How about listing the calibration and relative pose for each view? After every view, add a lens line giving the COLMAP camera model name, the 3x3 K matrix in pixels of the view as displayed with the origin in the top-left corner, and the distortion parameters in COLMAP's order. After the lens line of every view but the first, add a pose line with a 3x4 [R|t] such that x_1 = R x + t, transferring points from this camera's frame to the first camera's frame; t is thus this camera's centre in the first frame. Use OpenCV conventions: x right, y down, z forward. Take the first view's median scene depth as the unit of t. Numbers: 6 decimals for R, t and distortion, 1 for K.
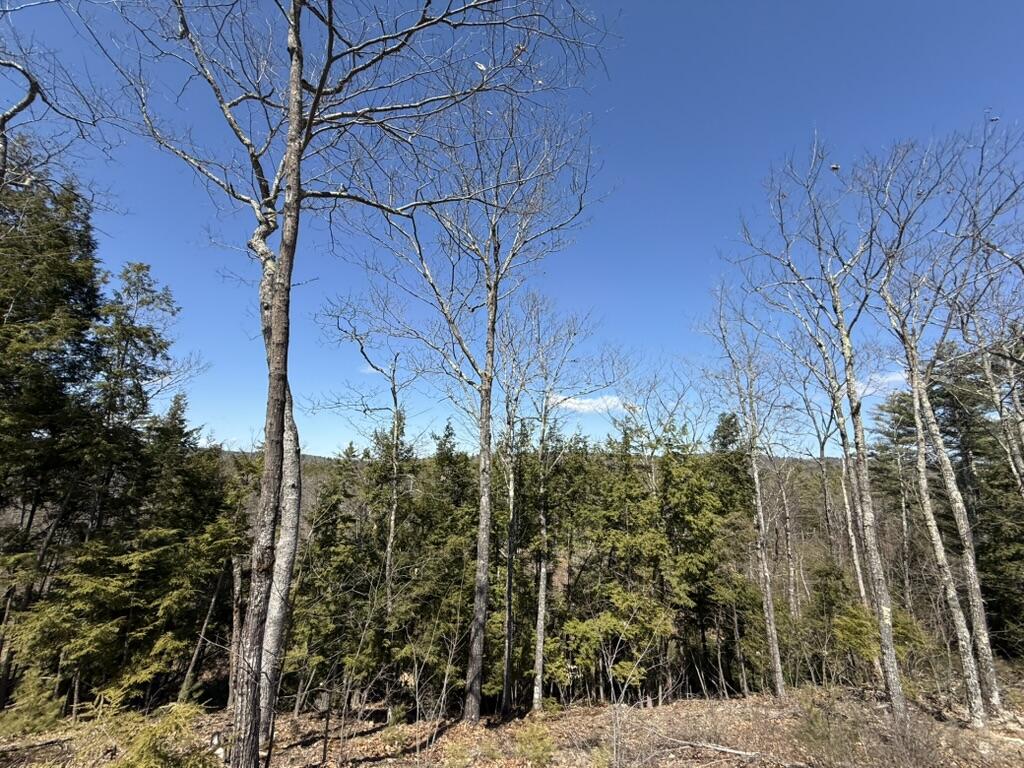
lens RADIAL K [[405.0, 0, 508.1], [0, 405.0, 386.3], [0, 0, 1]] dist [0.001441, -0.000499]
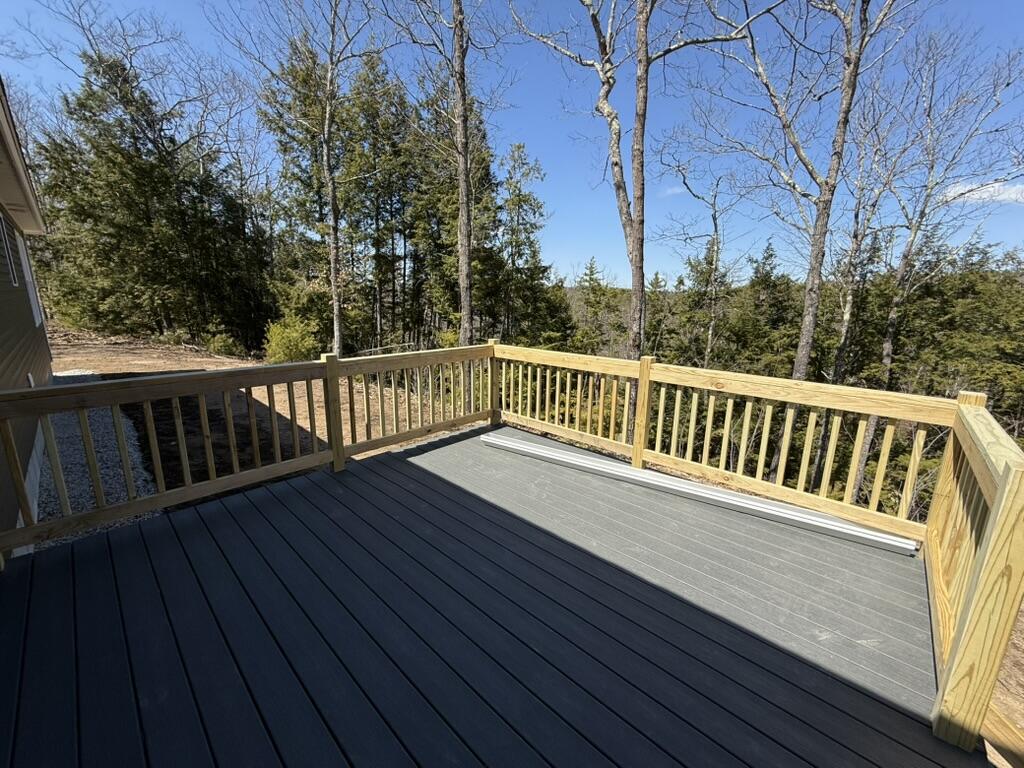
lens RADIAL K [[405.0, 0, 510.5], [0, 405.0, 384.4], [0, 0, 1]] dist [0.001441, -0.000499]
pose [[0.767054, 0.121465, -0.629979, 0.027122], [0.137405, 0.928031, 0.346234, -0.021259], [0.626696, -0.352142, 0.695161, -0.214950]]
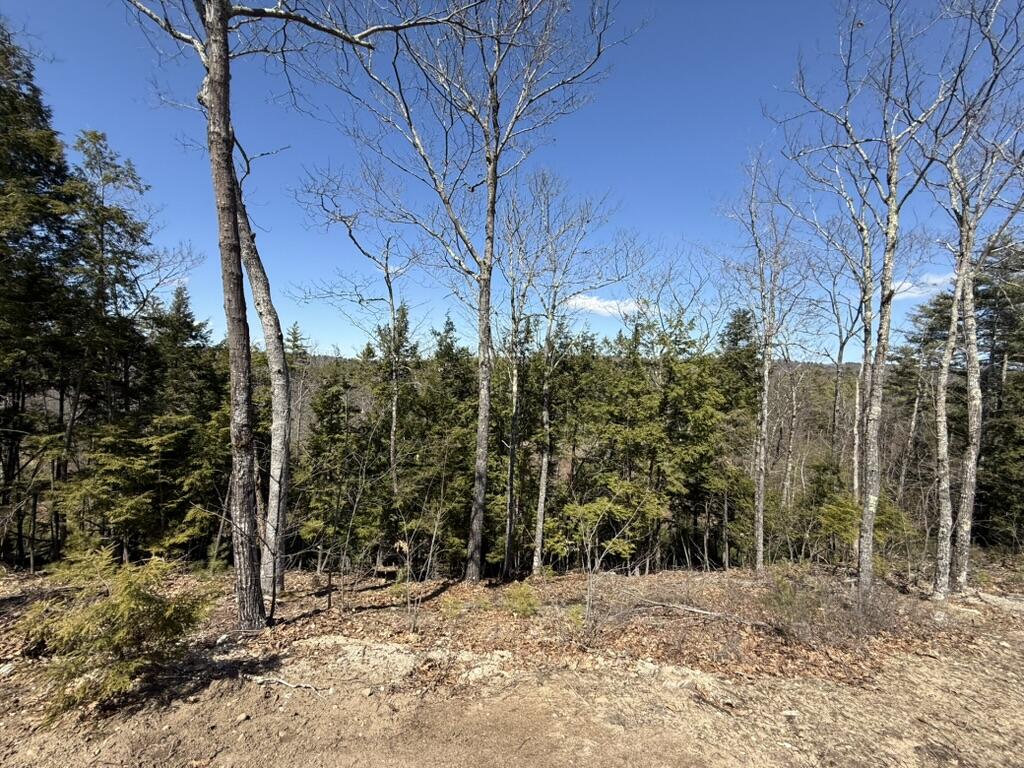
lens RADIAL K [[405.0, 0, 507.6], [0, 405.0, 386.6], [0, 0, 1]] dist [0.001441, -0.000499]
pose [[0.999215, 0.010636, -0.038167, 0.035487], [-0.001261, 0.971347, 0.237662, 0.025359], [0.039601, -0.237427, 0.970598, 0.030379]]
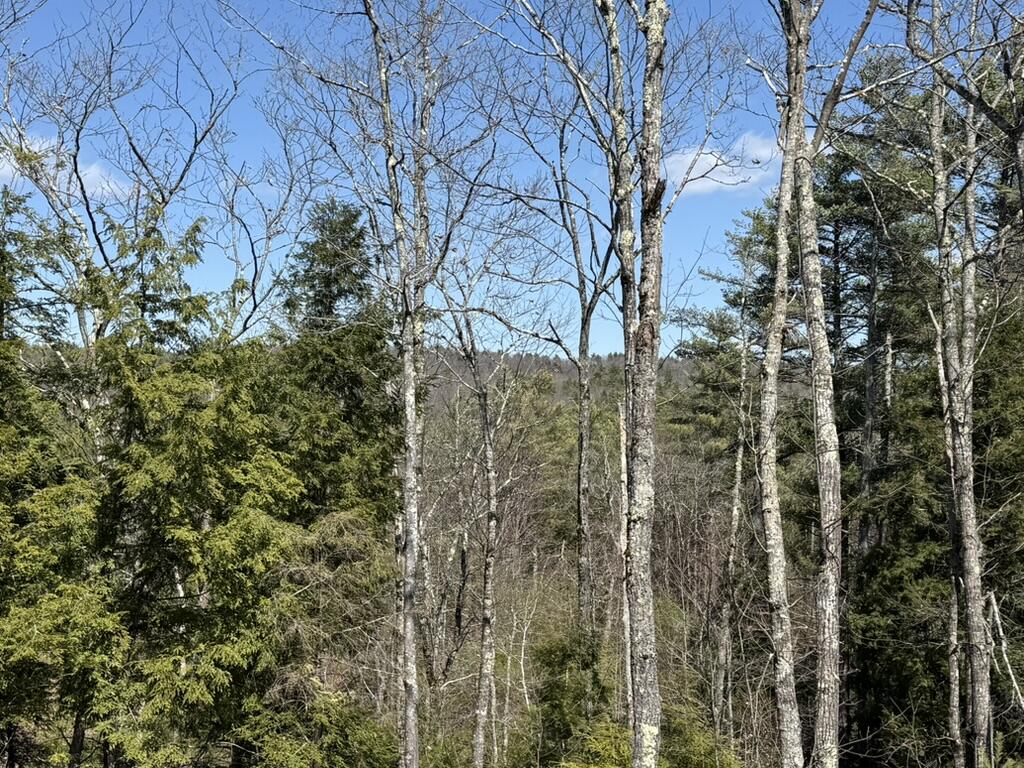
lens RADIAL K [[1404.8, 0, 512.8], [0, 1404.8, 401.2], [0, 0, 1]] dist [0.155866, 0.000000]
pose [[0.831609, -0.020166, 0.554995, 0.059288], [-0.093654, 0.979936, 0.175939, 0.017551], [-0.547407, -0.198290, 0.813035, 0.034006]]
